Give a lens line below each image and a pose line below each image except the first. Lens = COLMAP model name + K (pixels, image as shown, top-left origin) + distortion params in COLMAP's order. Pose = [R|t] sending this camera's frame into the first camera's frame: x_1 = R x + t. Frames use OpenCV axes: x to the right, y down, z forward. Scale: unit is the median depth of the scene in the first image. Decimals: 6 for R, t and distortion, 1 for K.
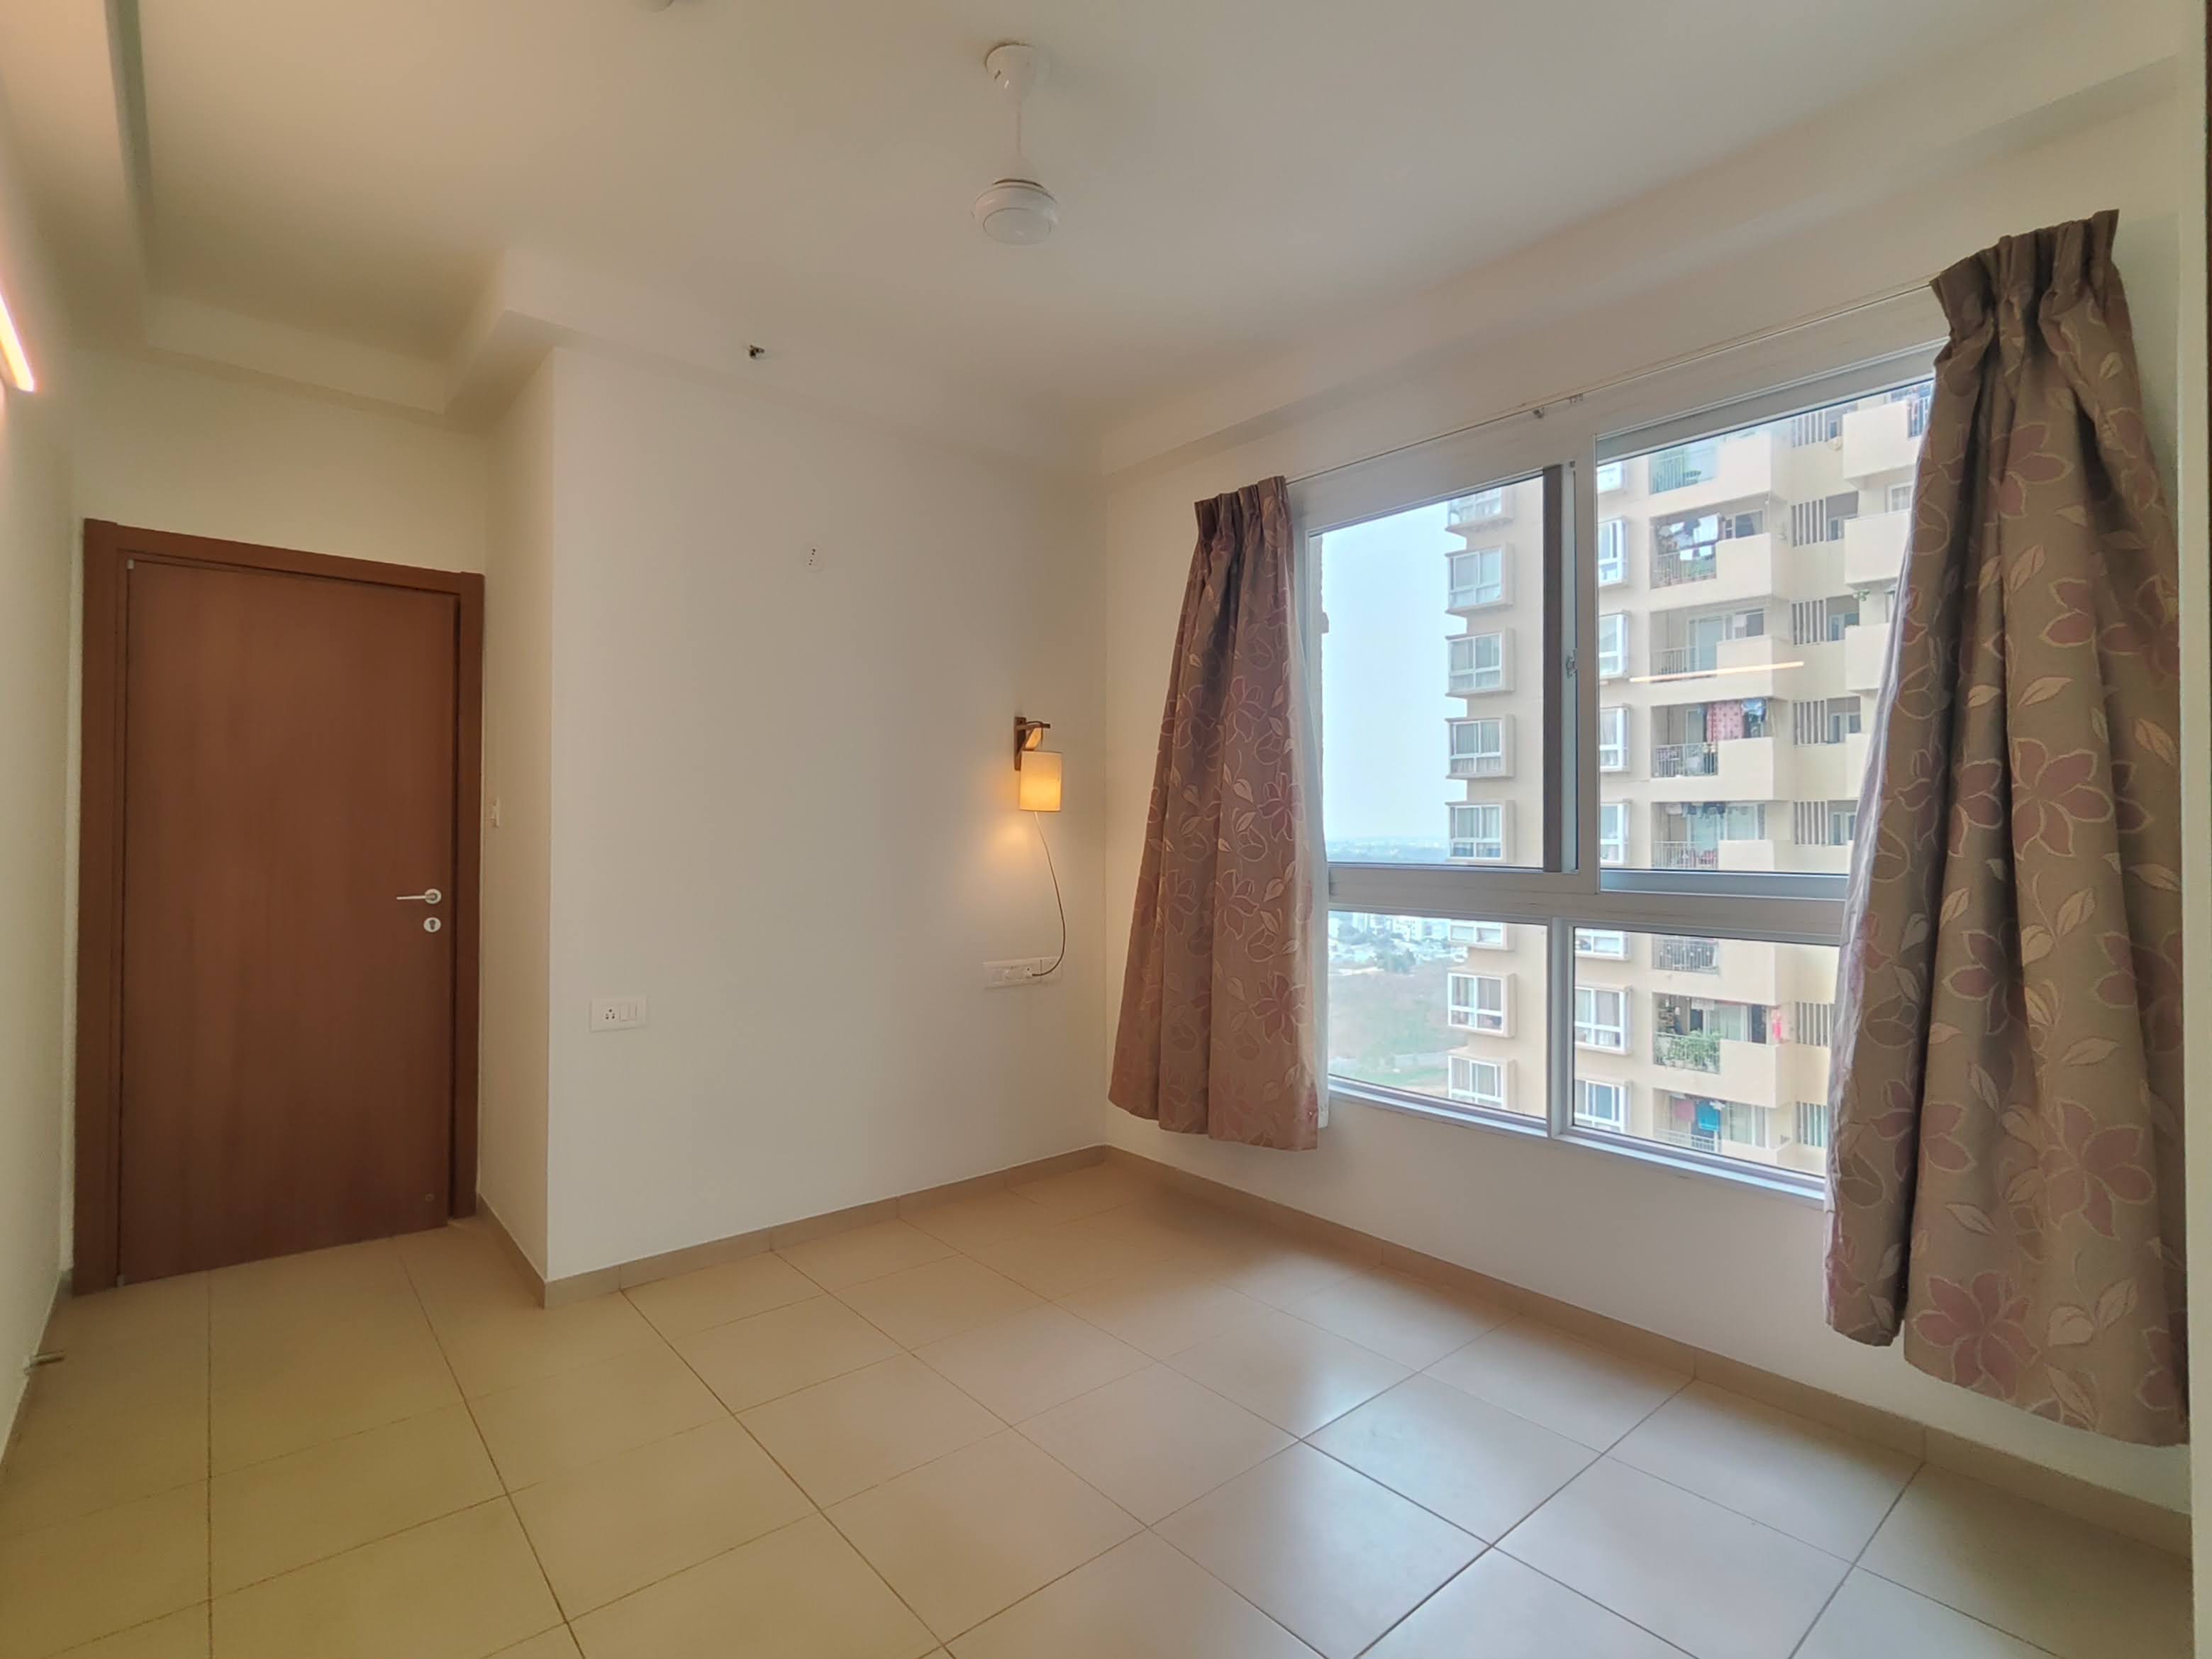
lens RADIAL K [[1022.4, 0, 1100.6], [0, 1022.4, 817.1], [0, 0, 1]] dist [-0.003444, 0.001686]
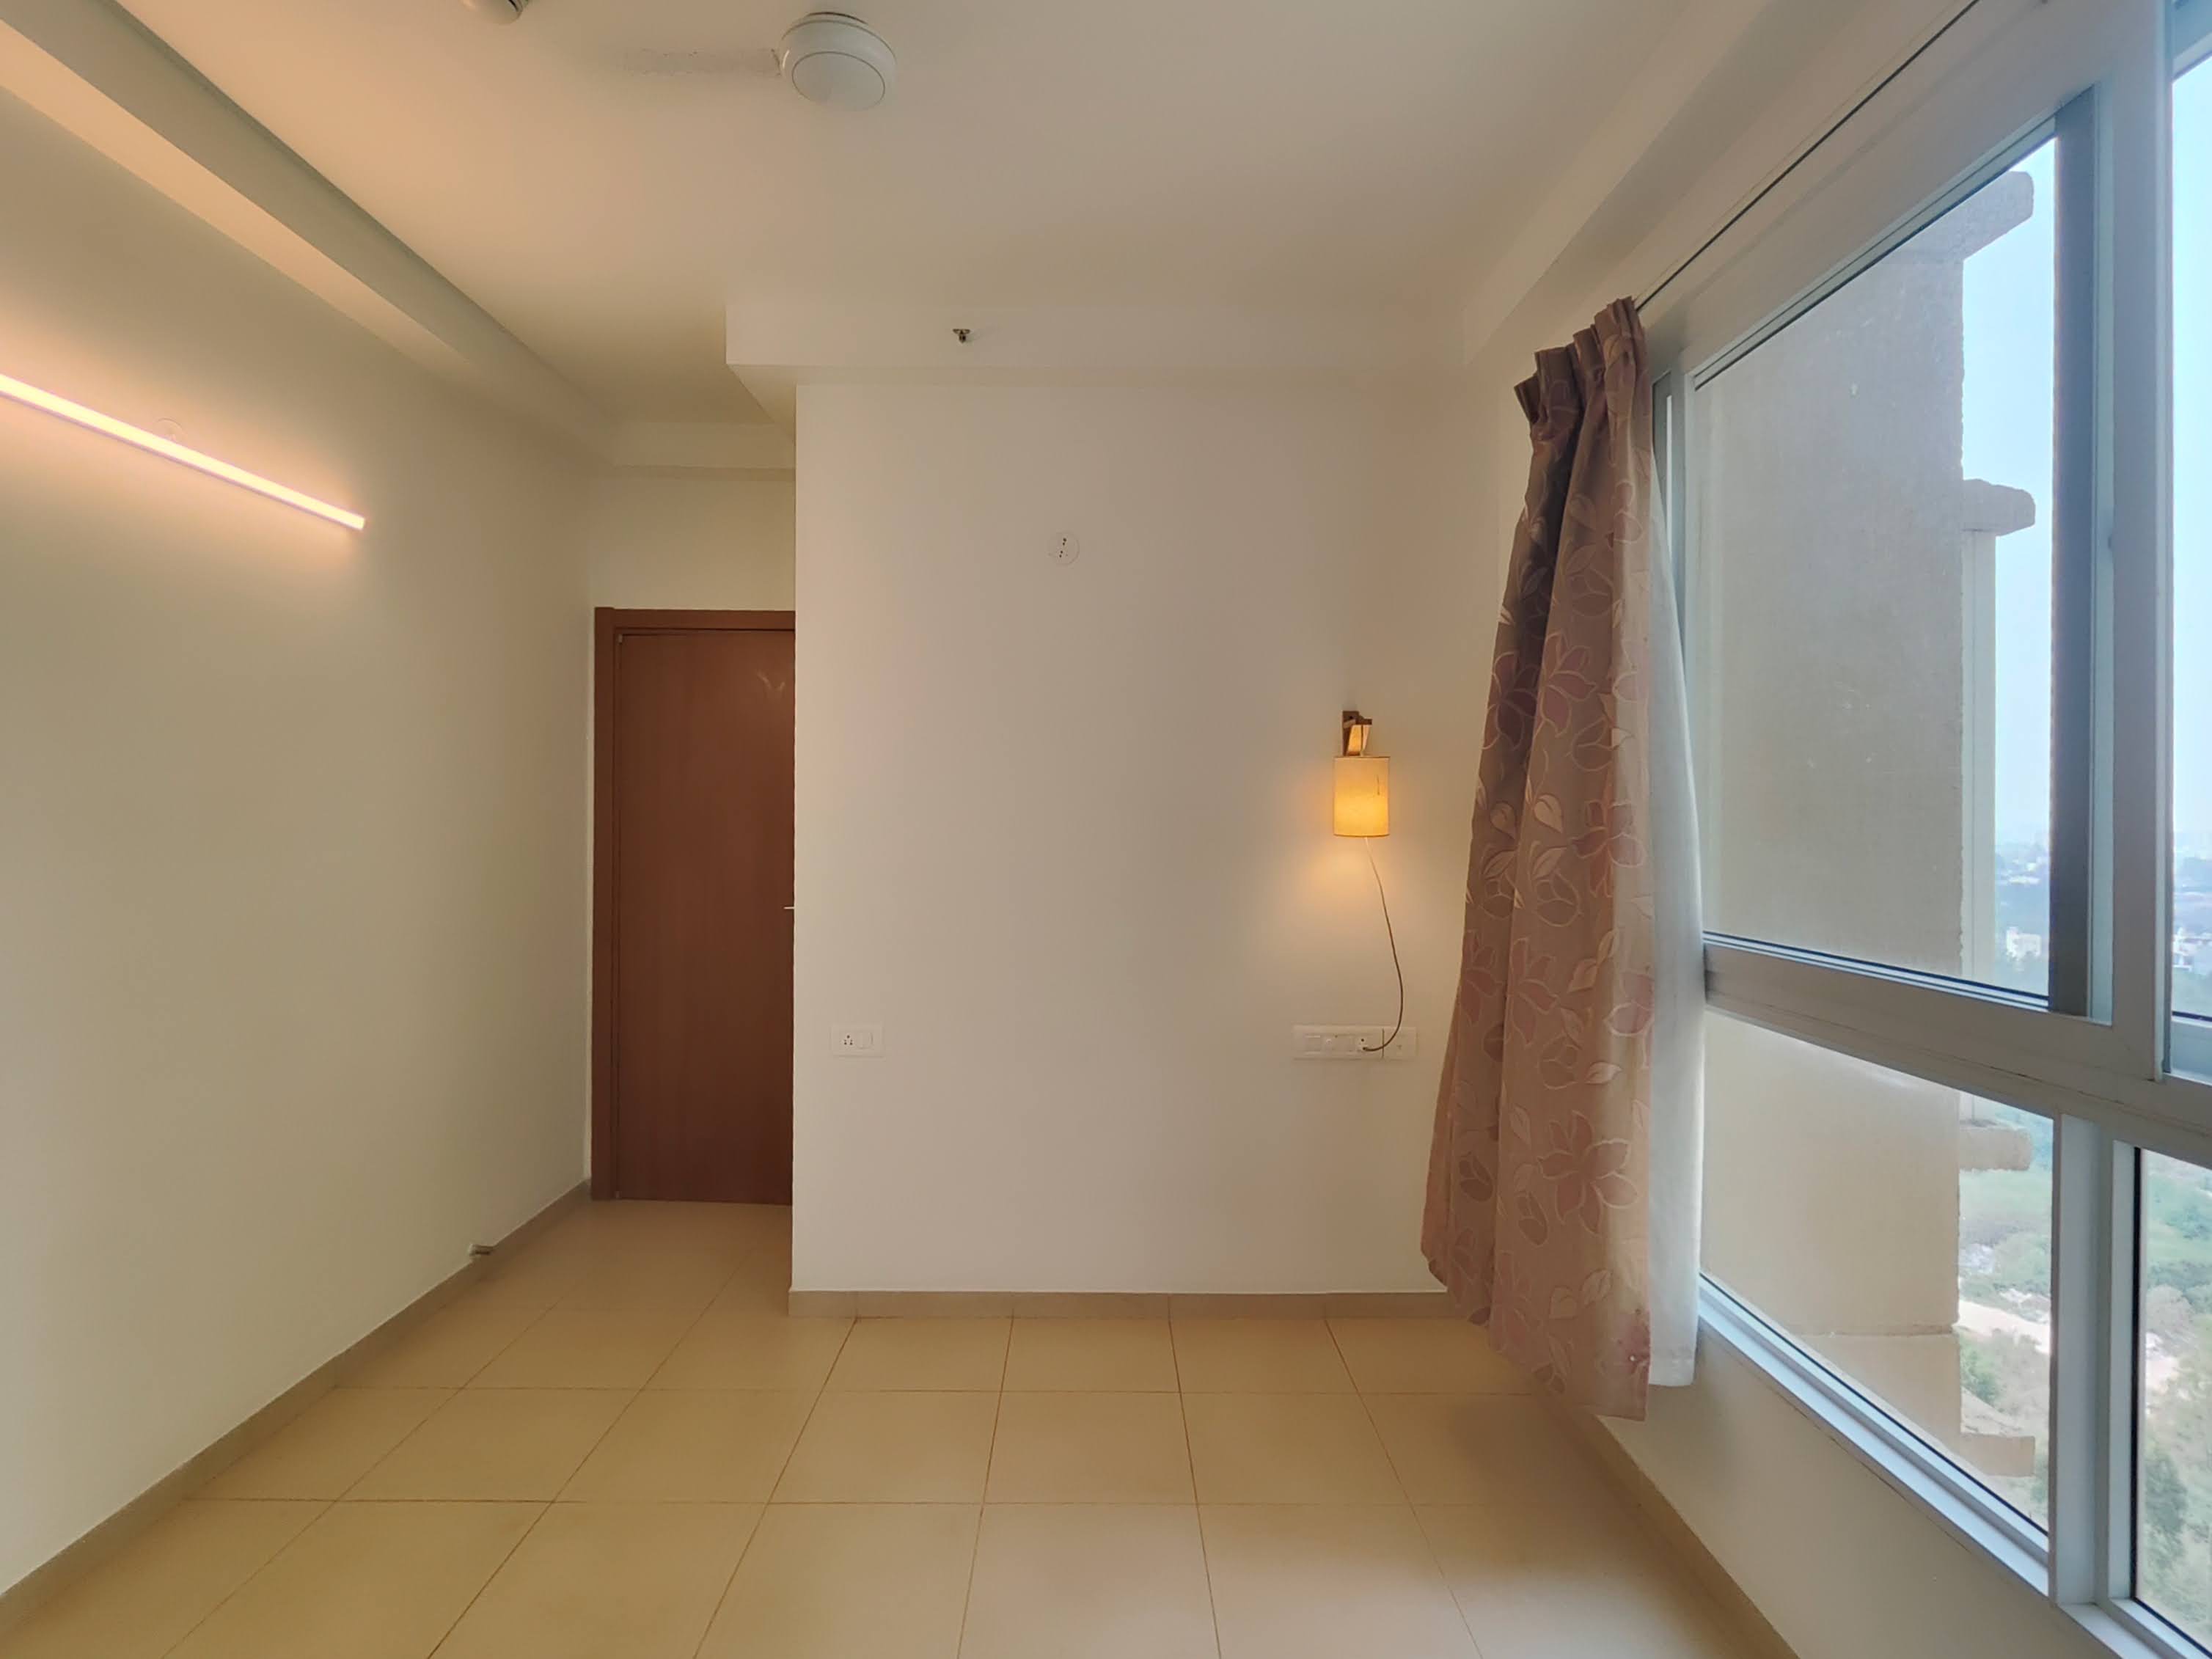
lens RADIAL K [[1073.1, 0, 1115.3], [0, 1073.1, 815.6], [0, 0, 1]] dist [-0.010355, -0.000570]
pose [[0.779899, 0.001354, -0.625904, 0.353067], [0.002875, 0.999979, 0.005745, -0.029835], [0.625898, -0.006280, 0.779879, 0.321916]]
